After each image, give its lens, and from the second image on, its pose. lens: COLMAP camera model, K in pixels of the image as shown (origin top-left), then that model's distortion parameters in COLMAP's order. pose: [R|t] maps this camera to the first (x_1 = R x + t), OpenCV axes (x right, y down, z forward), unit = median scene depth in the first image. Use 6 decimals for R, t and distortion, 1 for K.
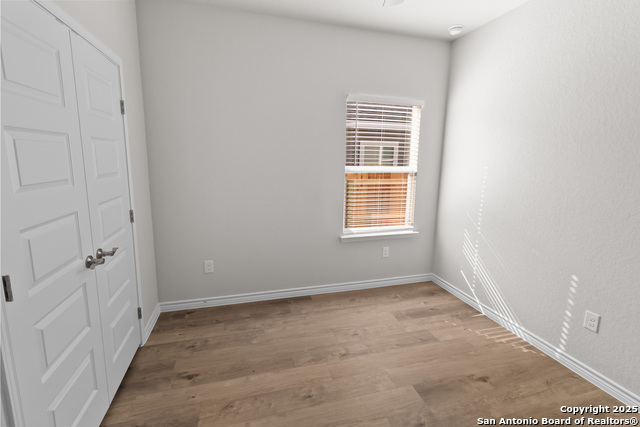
lens RADIAL K [[295.0, 0, 322.5], [0, 295.0, 206.5], [0, 0, 1]] dist [0.005259, 0.000878]
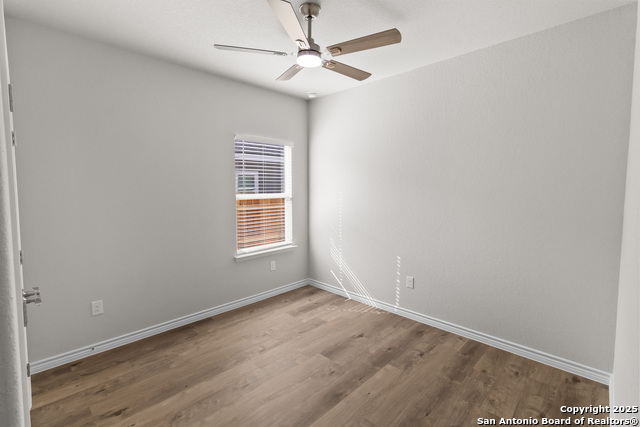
lens RADIAL K [[295.0, 0, 322.5], [0, 295.0, 206.5], [0, 0, 1]] dist [0.005259, 0.000878]
pose [[0.871623, -0.052333, 0.487376, -0.215479], [0.098186, 0.992774, -0.068994, 0.025156], [-0.480243, 0.107990, 0.870462, -0.177004]]
